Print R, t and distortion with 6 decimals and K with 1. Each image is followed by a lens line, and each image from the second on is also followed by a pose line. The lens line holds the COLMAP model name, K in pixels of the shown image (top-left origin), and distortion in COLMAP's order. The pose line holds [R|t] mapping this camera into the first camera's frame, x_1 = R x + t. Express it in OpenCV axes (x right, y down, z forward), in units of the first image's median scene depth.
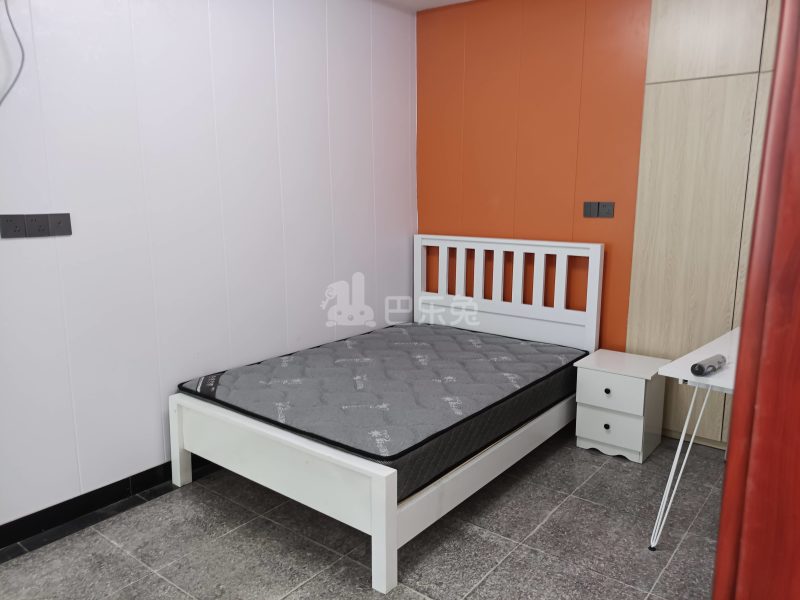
lens RADIAL K [[612.3, 0, 400.7], [0, 612.3, 288.8], [0, 0, 1]] dist [0.041243, -0.014651]
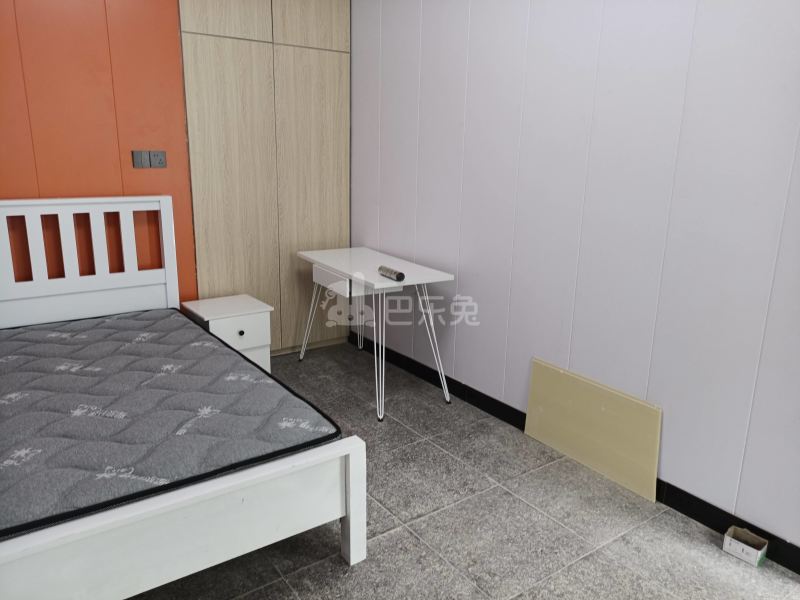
lens RADIAL K [[612.3, 0, 400.7], [0, 612.3, 288.8], [0, 0, 1]] dist [0.041243, -0.014651]
pose [[0.278982, -0.215831, 0.935728, -0.520164], [0.135060, 0.973549, 0.184287, -0.061086], [-0.950751, 0.074967, 0.300752, 0.384265]]
